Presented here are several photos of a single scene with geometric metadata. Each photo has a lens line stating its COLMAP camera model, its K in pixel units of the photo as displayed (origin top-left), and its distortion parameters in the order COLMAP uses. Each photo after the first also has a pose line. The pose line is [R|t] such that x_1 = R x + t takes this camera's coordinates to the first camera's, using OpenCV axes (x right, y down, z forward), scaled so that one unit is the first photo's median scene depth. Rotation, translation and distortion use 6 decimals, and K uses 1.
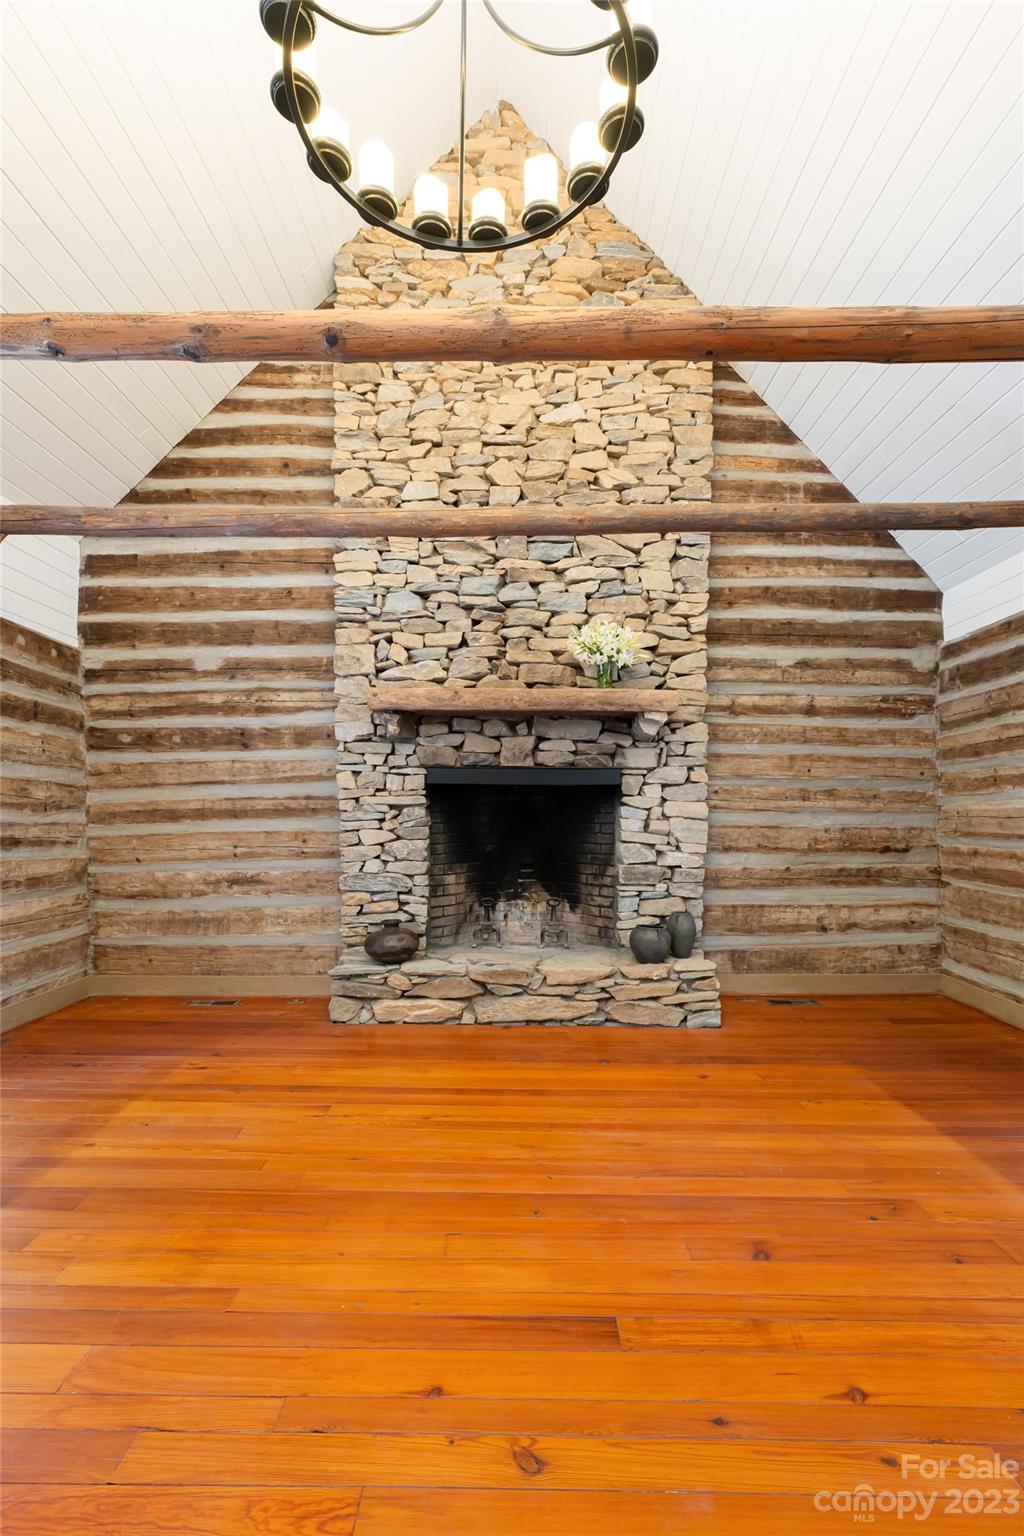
lens RADIAL K [[729.7, 0, 544.0], [0, 729.7, 818.3], [0, 0, 1]] dist [0.001919, -0.000574]
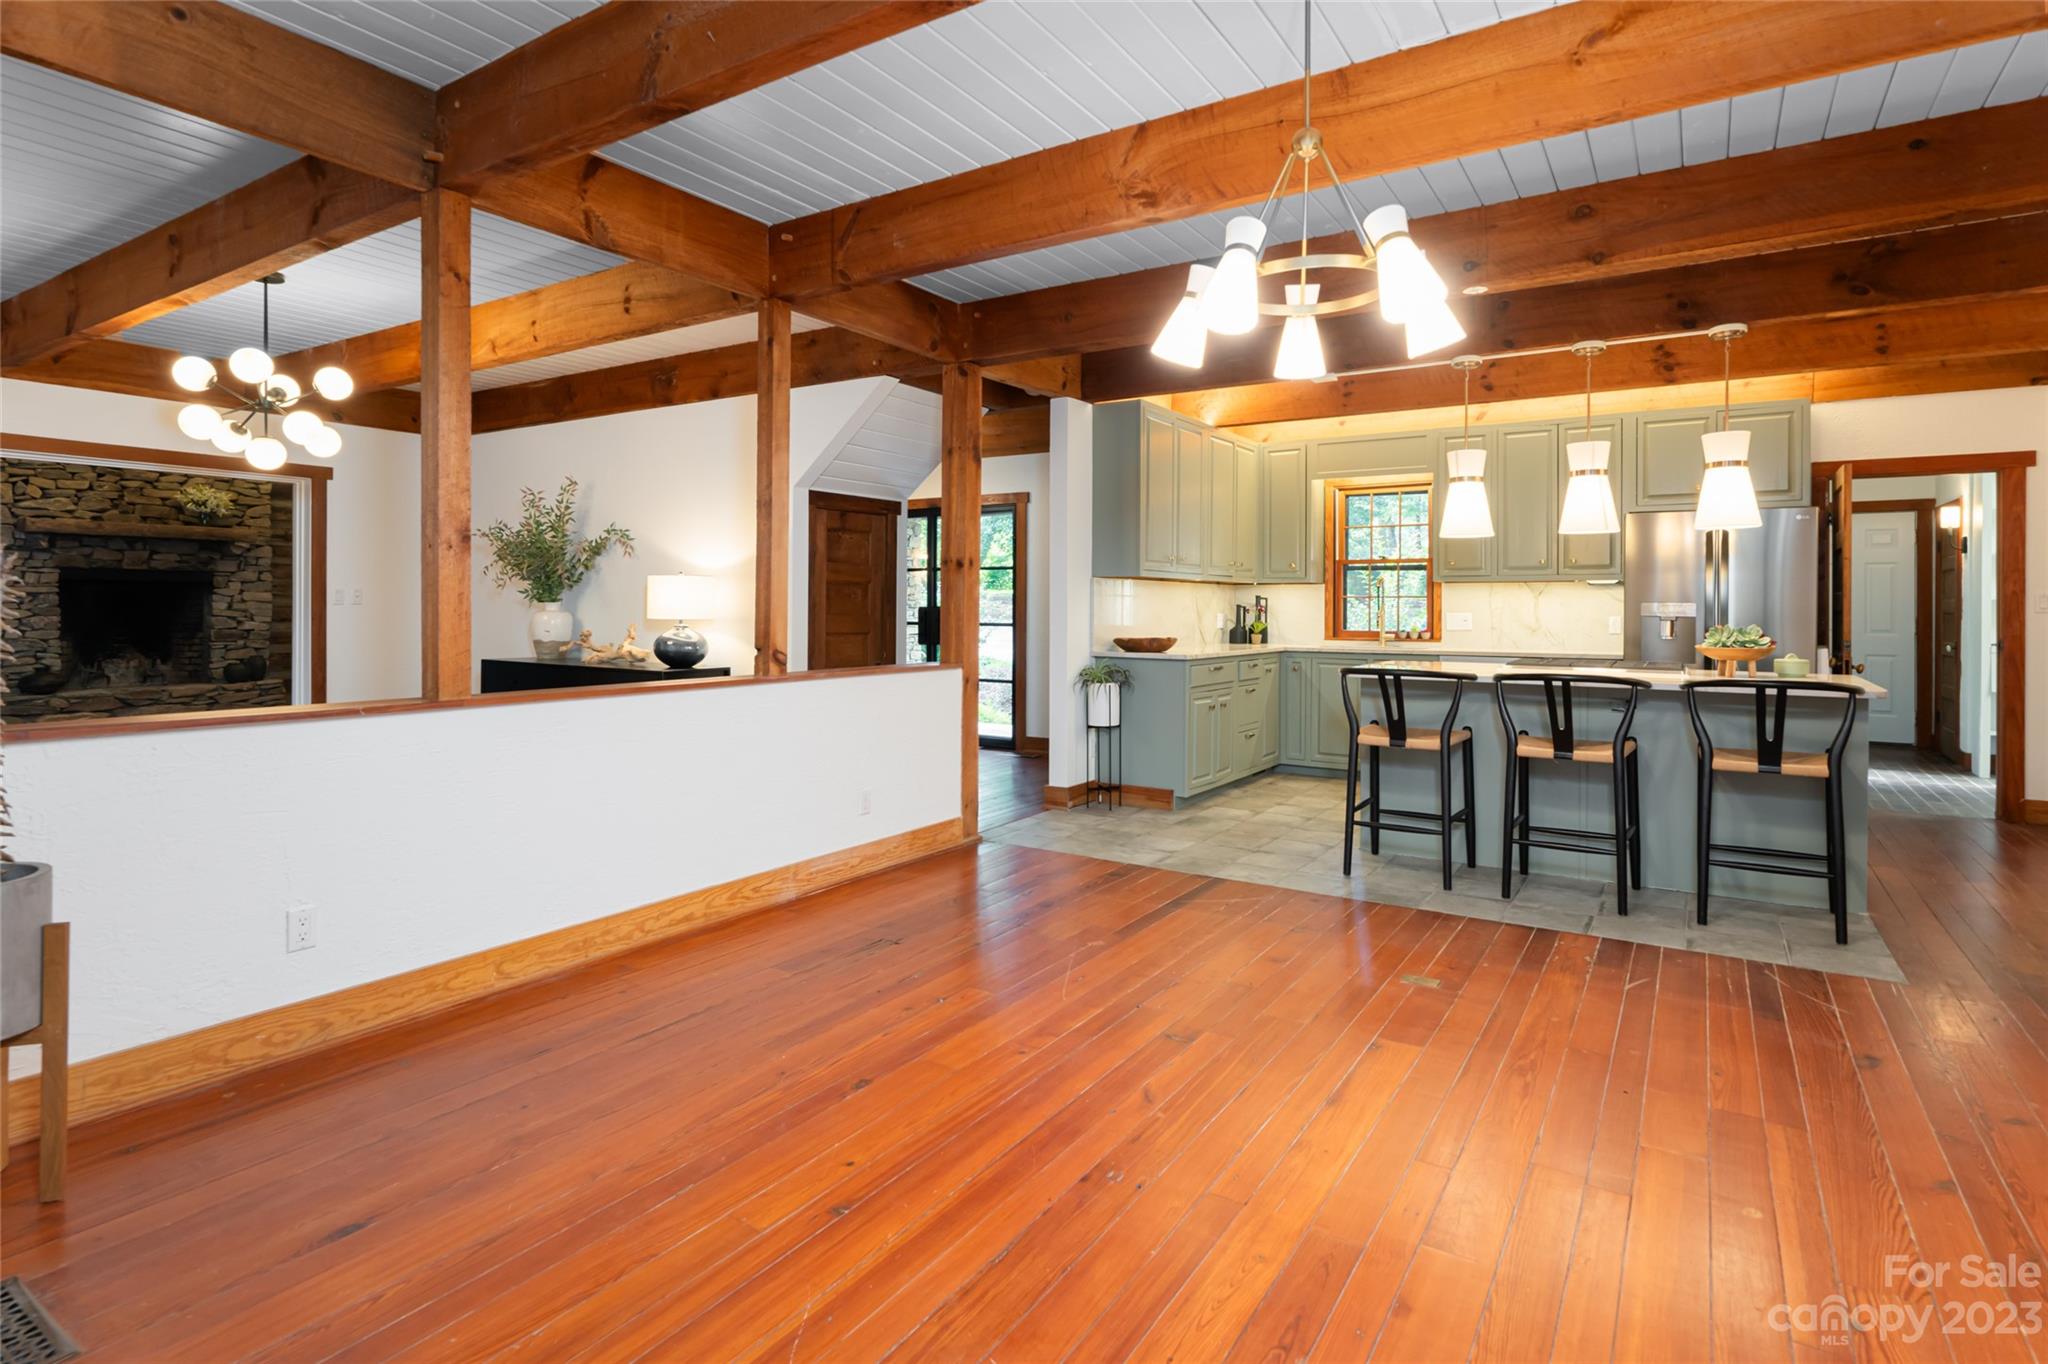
lens RADIAL K [[1106.6, 0, 1028.1], [0, 1106.6, 609.2], [0, 0, 1]] dist [0.001772, -0.000316]
pose [[0.588003, -0.006155, 0.808835, -0.839761], [0.005213, 0.999979, 0.003820, 0.017109], [-0.808842, 0.001970, 0.588023, -1.978668]]
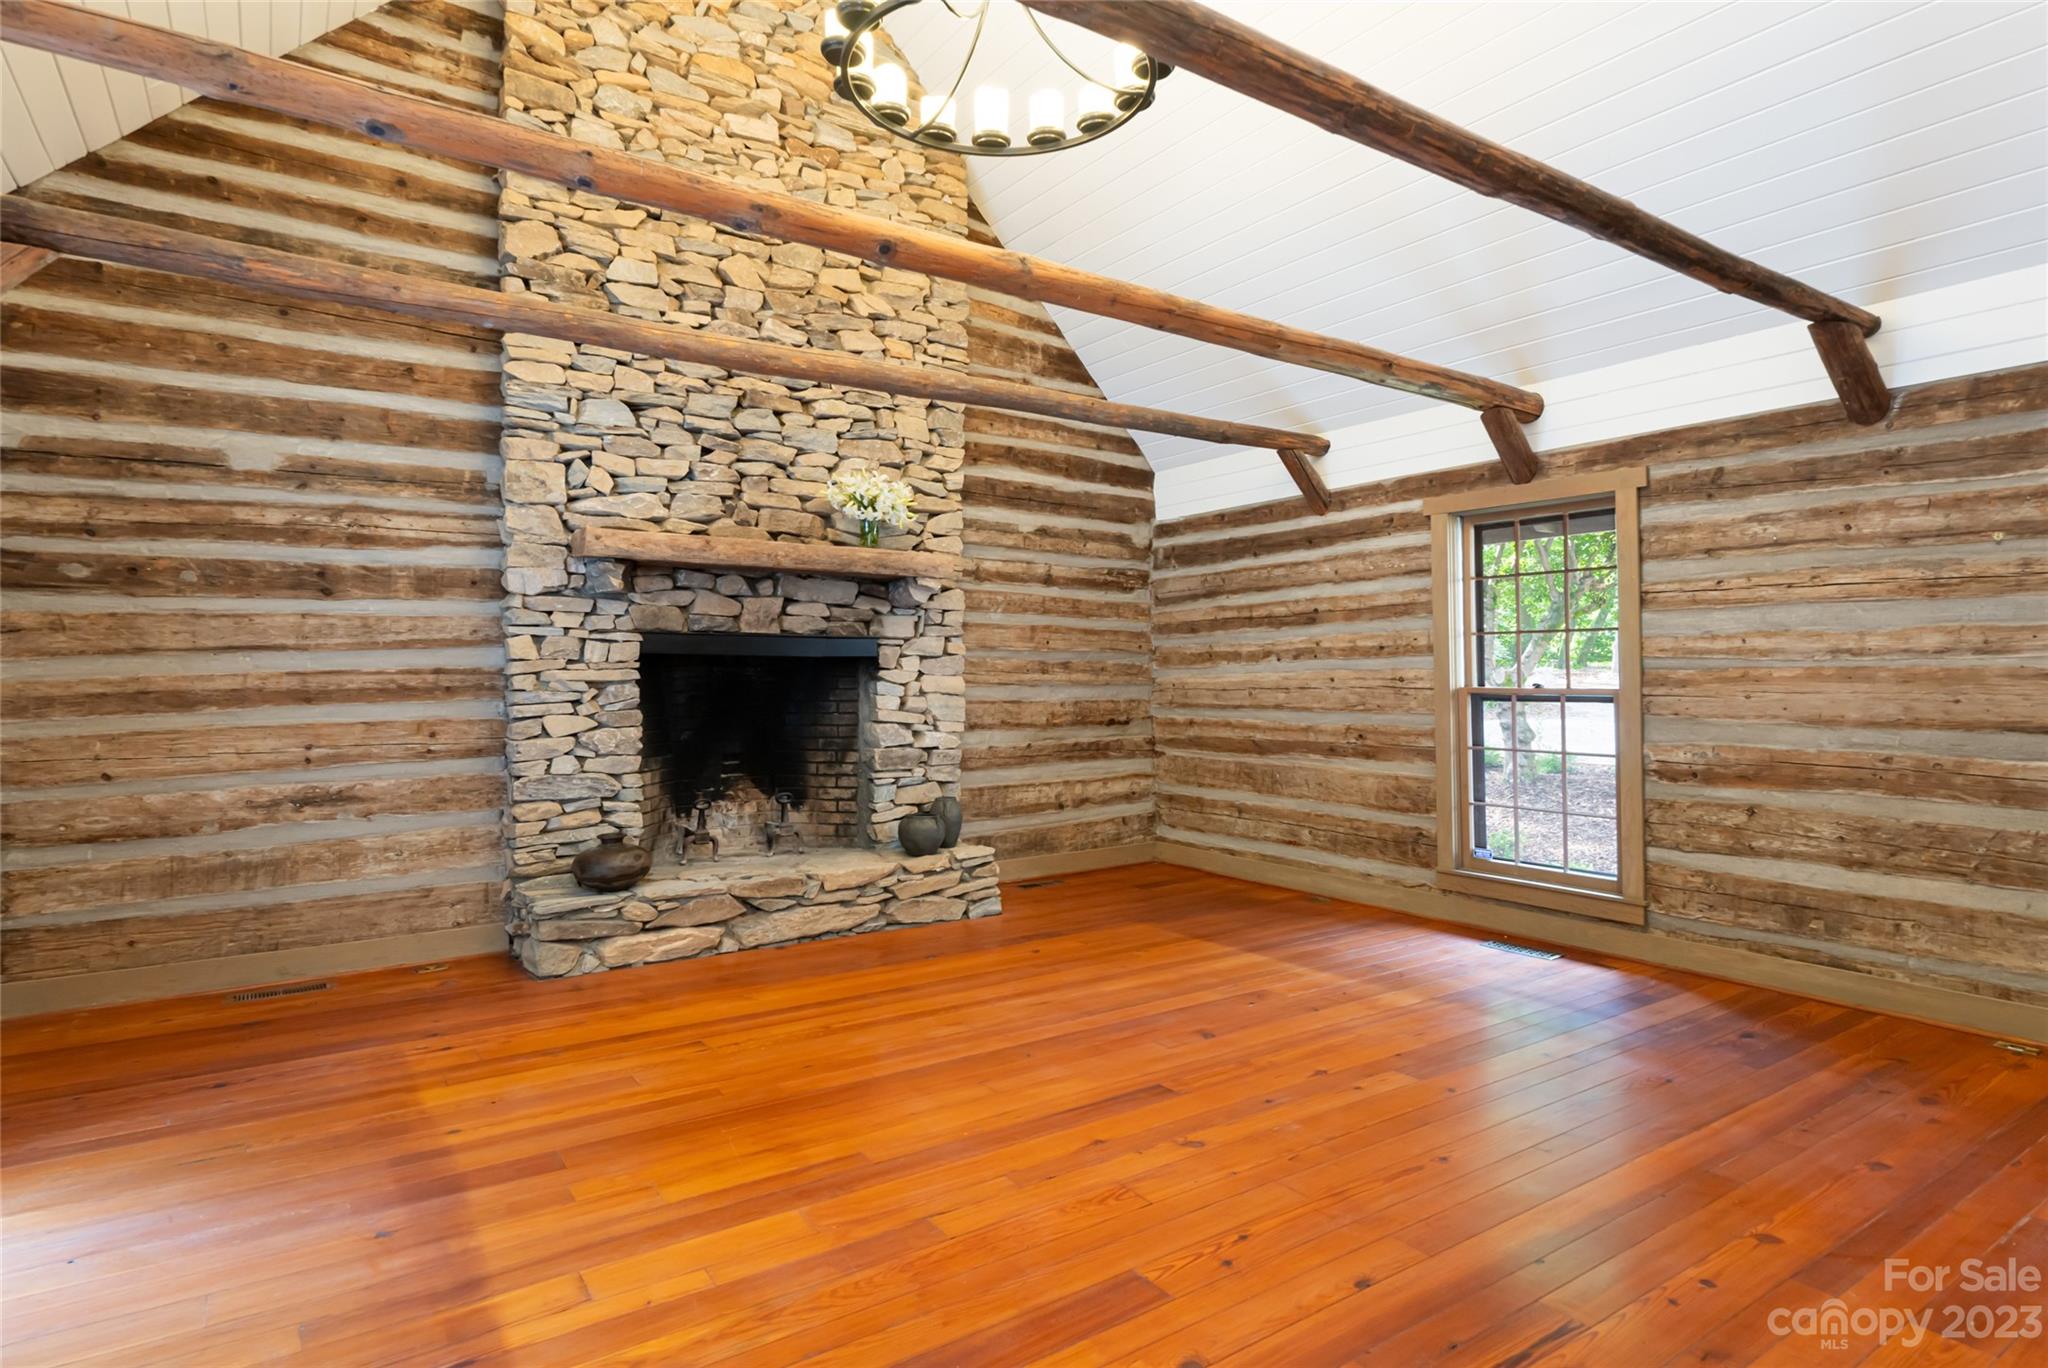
lens RADIAL K [[1089.7, 0, 1092.0], [0, 1089.7, 669.2], [0, 0, 1]] dist [0.001704, 0.002109]
pose [[0.808604, -0.000430, 0.588353, -0.450949], [0.008888, 0.999895, -0.011484, -0.013655], [-0.588286, 0.014516, 0.808523, -0.201892]]
